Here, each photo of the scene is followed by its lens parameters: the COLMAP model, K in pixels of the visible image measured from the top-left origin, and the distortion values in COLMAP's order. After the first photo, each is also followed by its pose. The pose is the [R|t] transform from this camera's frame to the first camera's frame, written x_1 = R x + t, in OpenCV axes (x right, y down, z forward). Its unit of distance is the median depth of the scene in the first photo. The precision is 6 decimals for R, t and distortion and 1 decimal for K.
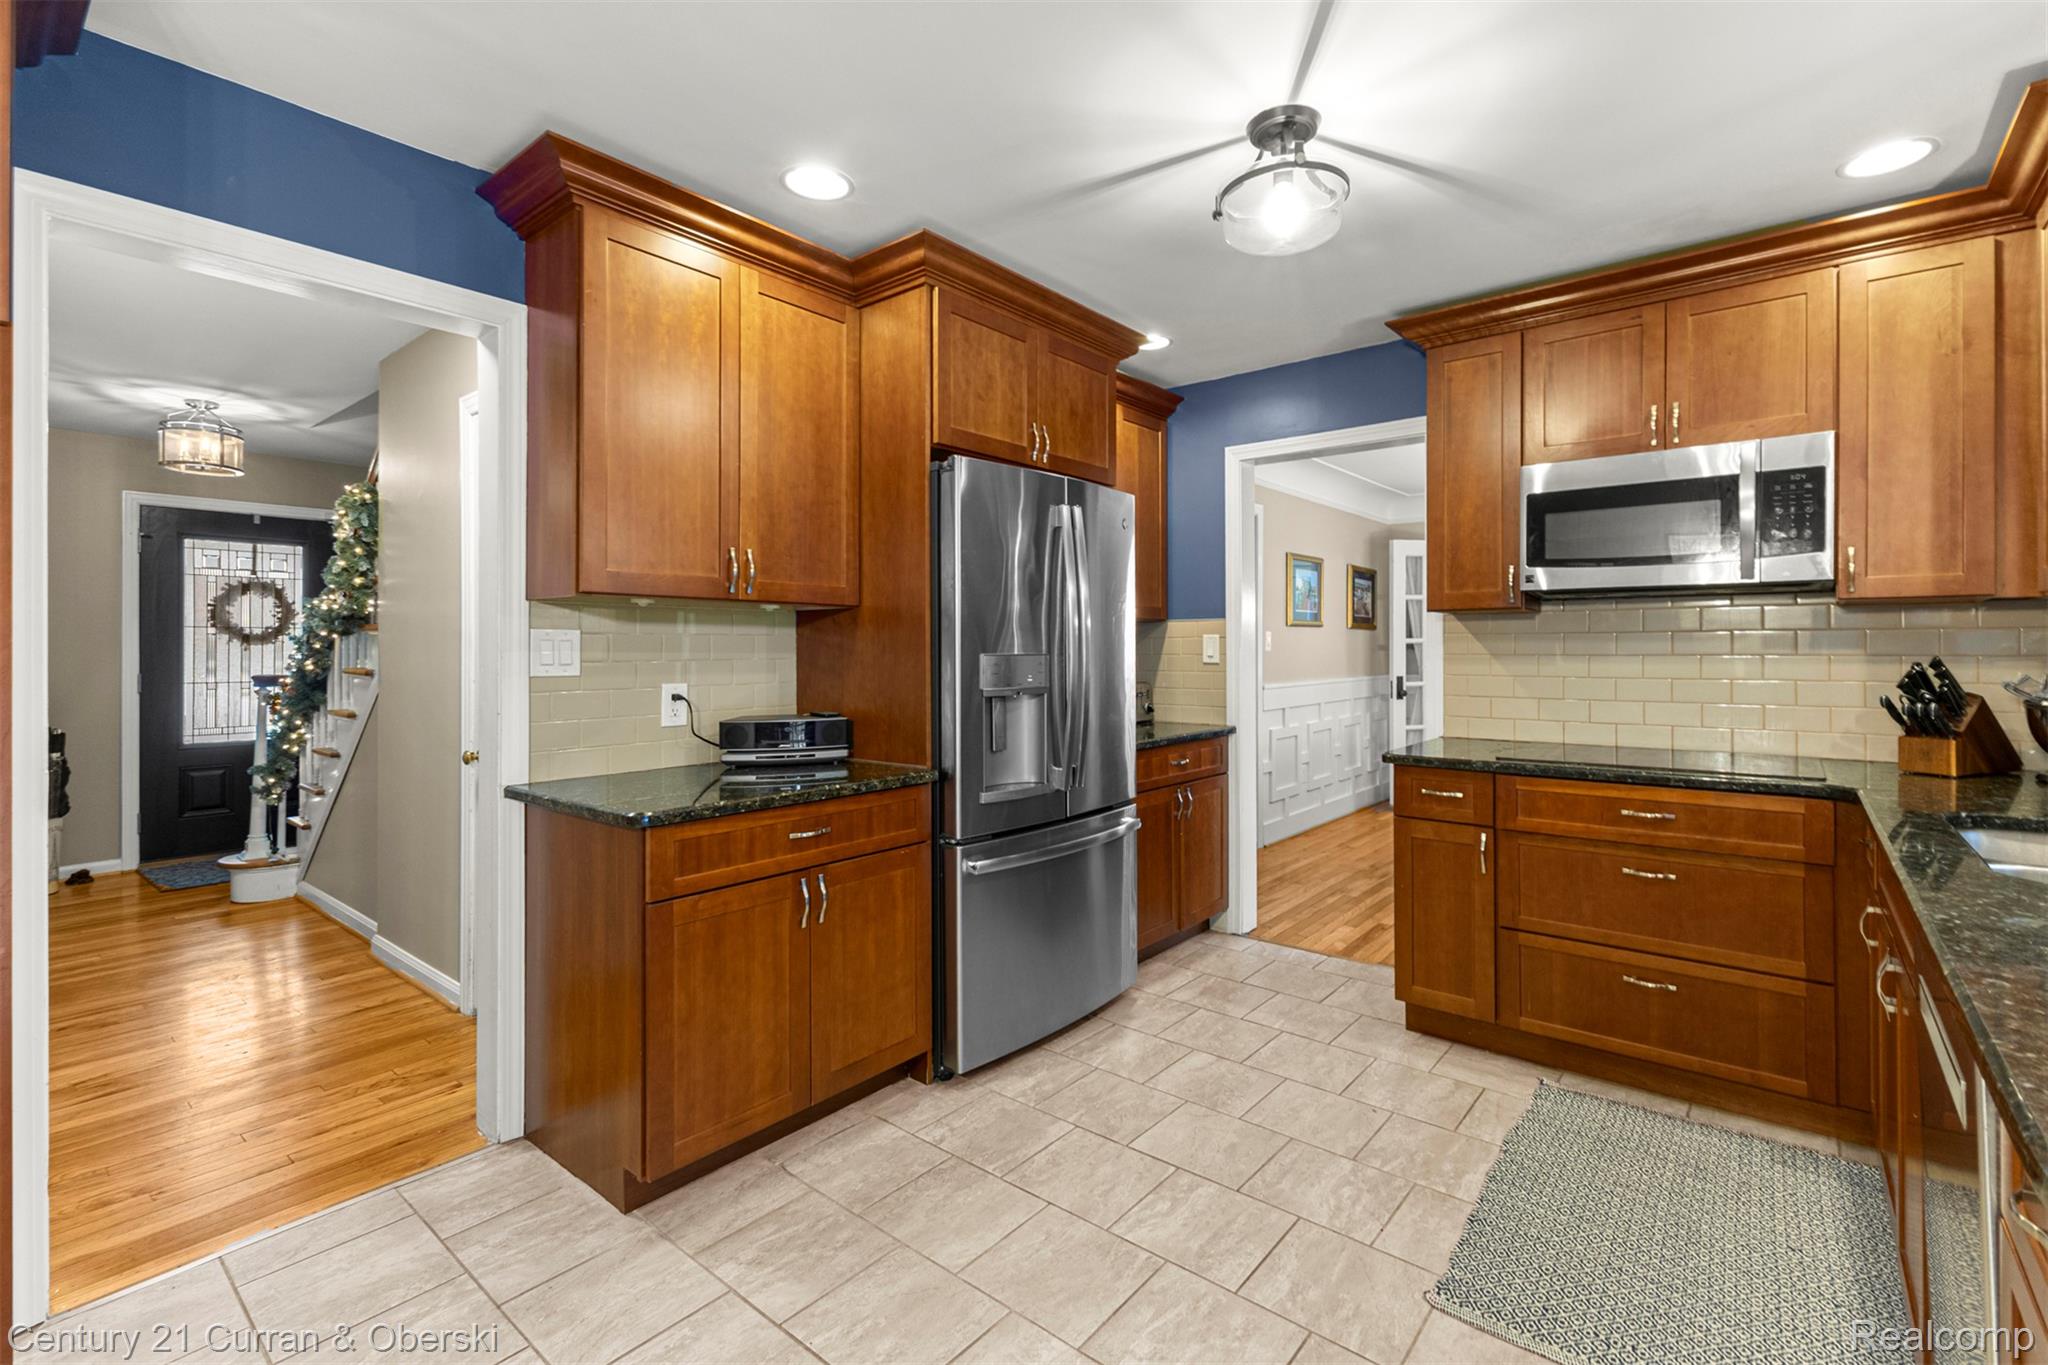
lens RADIAL K [[902.6, 0, 987.1], [0, 902.6, 647.8], [0, 0, 1]] dist [0.010091, -0.003414]
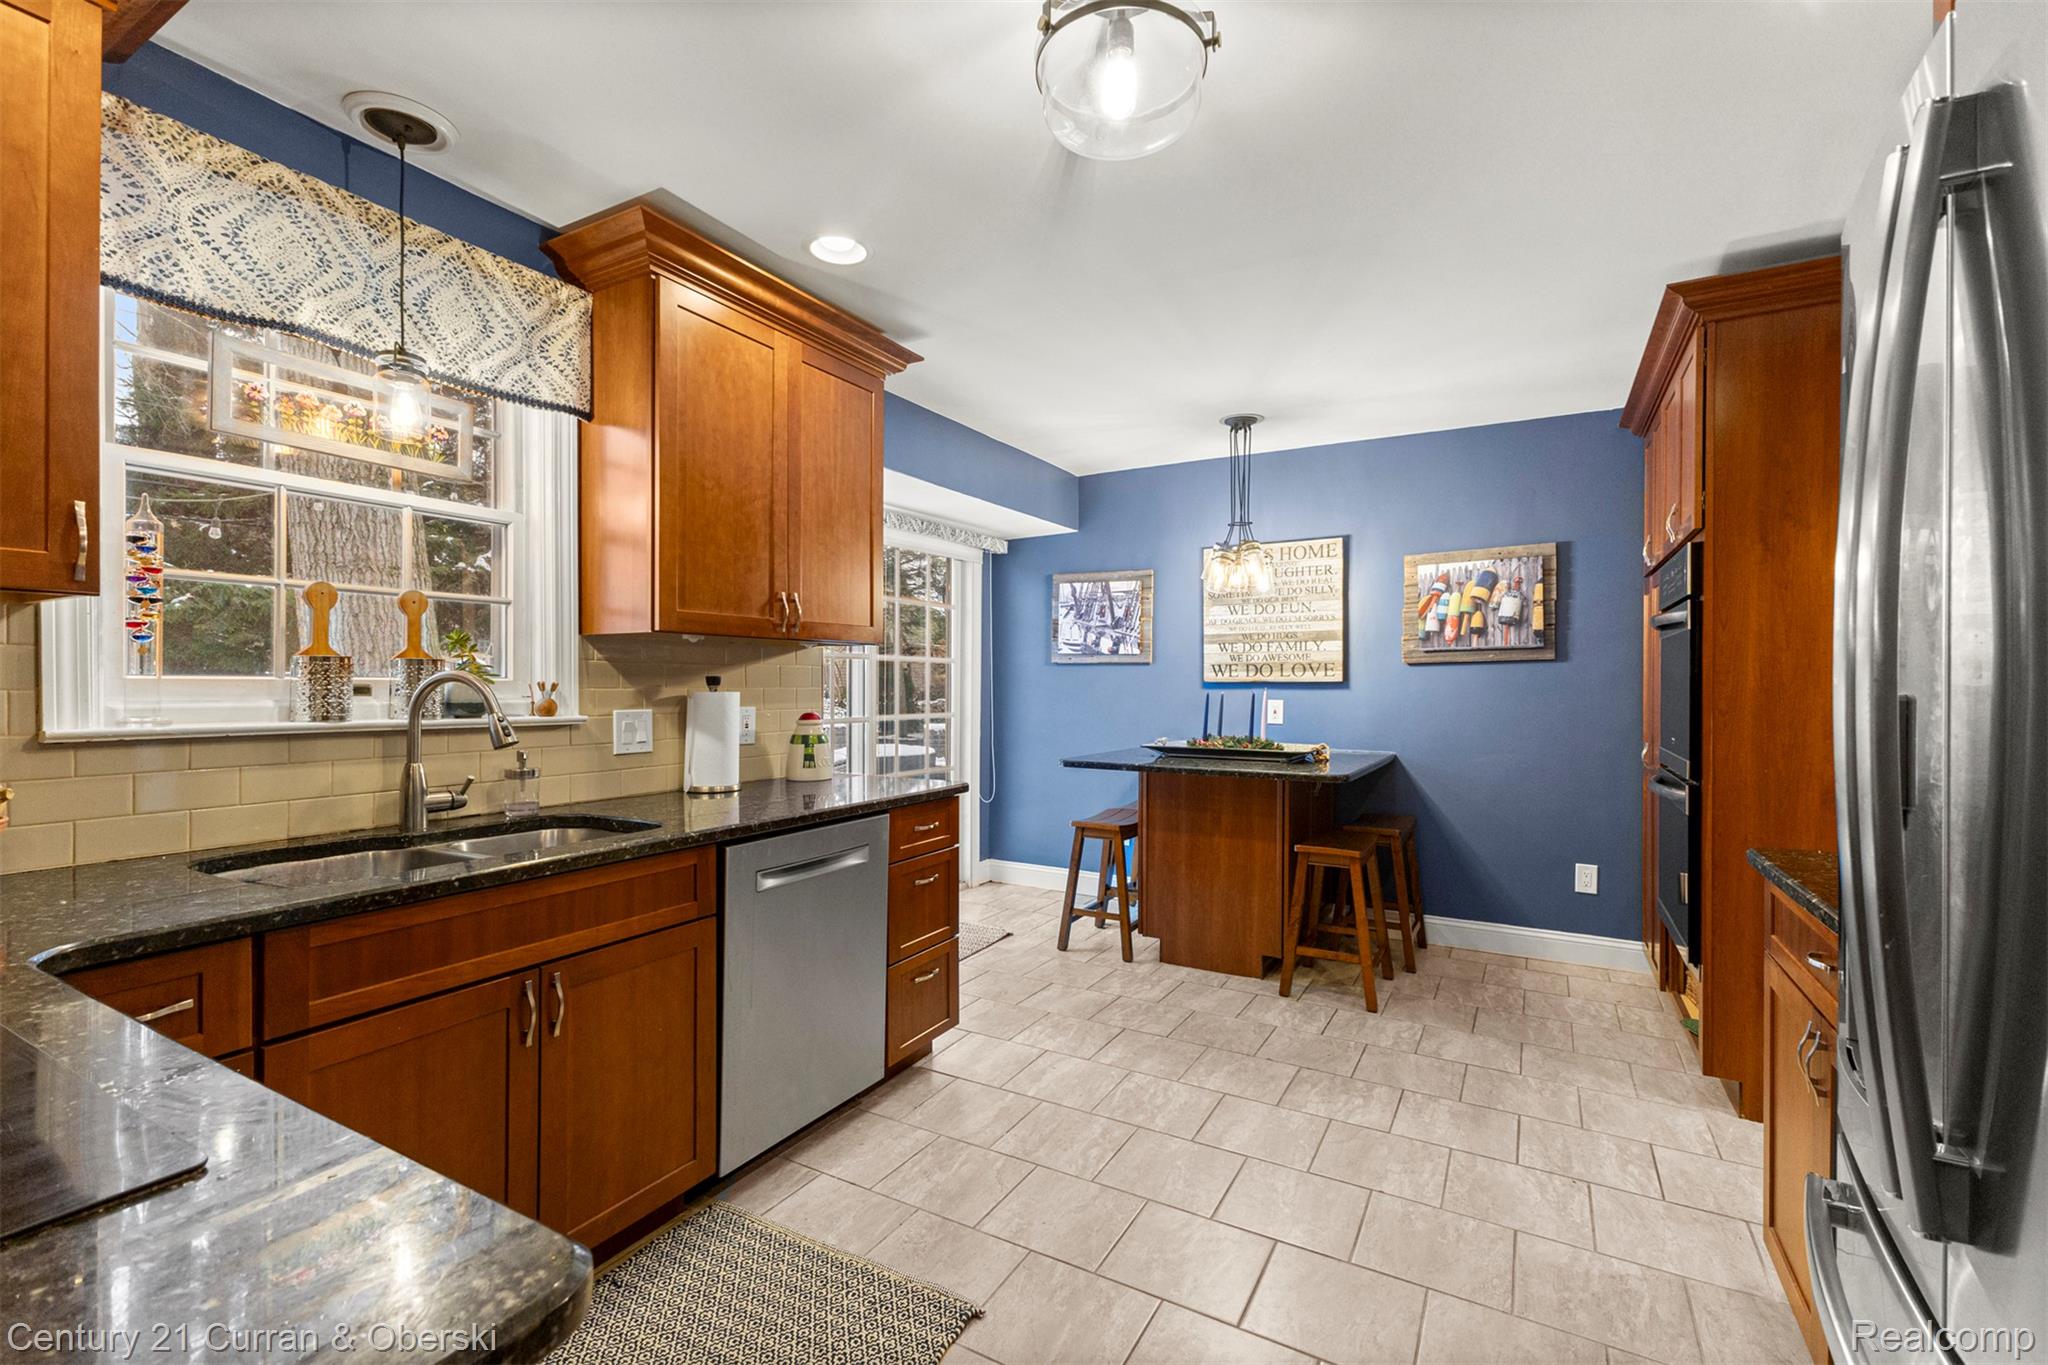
lens RADIAL K [[902.6, 0, 1023.5], [0, 902.6, 683.6], [0, 0, 1]] dist [0.010091, -0.003414]
pose [[-0.982659, 0.002962, -0.185399, 0.408193], [0.003865, 0.999982, -0.004510, 0.009132], [0.185382, -0.005149, -0.982653, 1.314366]]
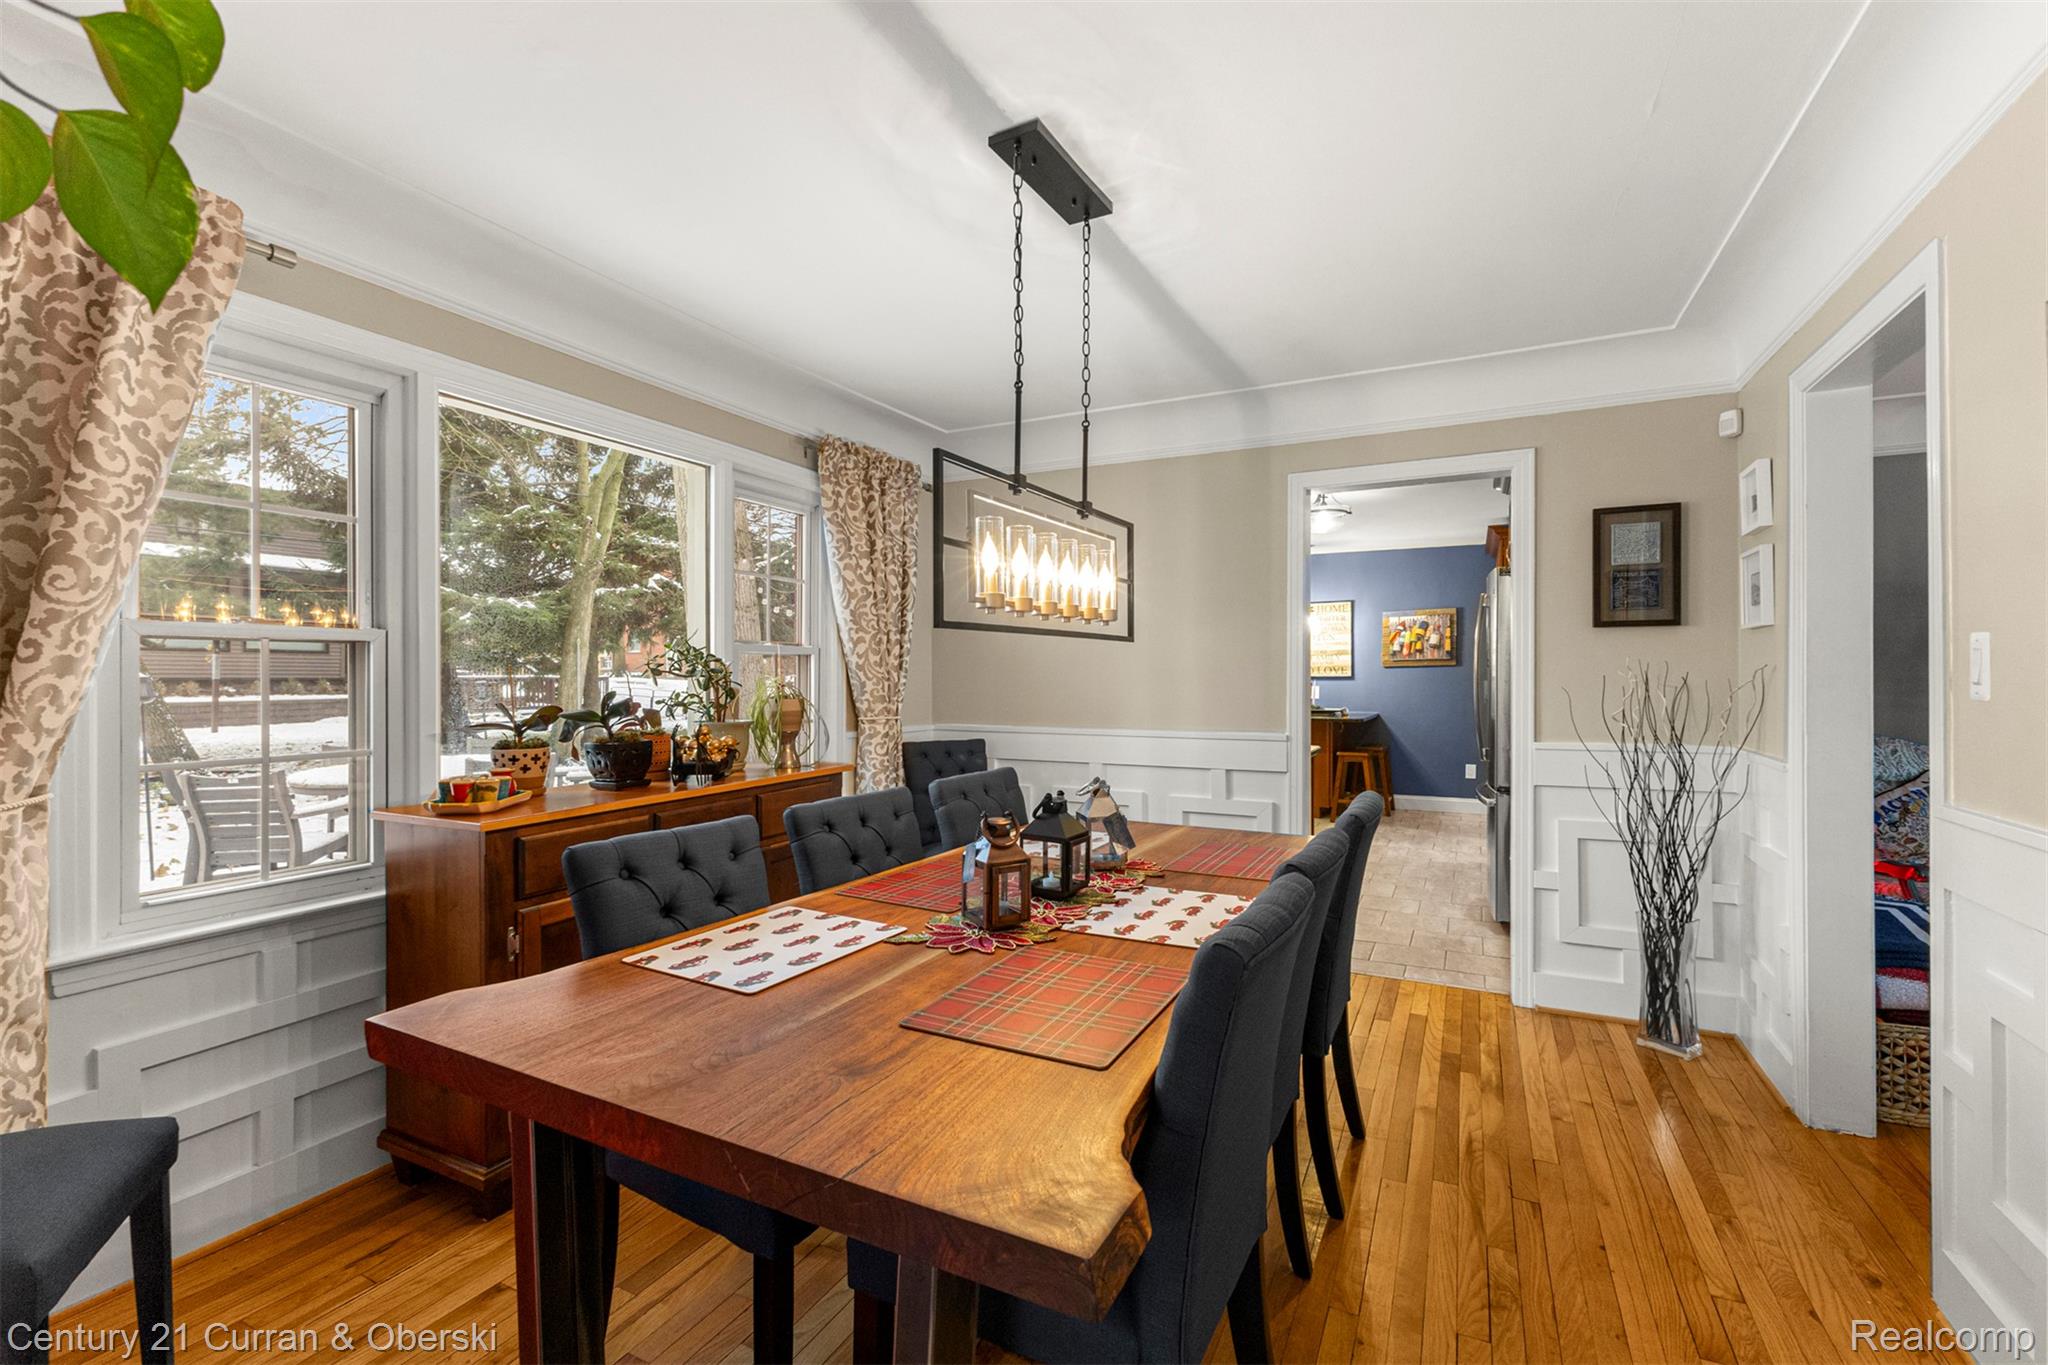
lens RADIAL K [[902.6, 0, 1021.0], [0, 902.6, 681.8], [0, 0, 1]] dist [0.010091, -0.003414]
pose [[-0.970829, 0.003853, -0.239741, 1.434786], [0.005579, 0.999963, -0.006523, 0.034493], [0.239707, -0.007670, -0.970815, 2.630608]]
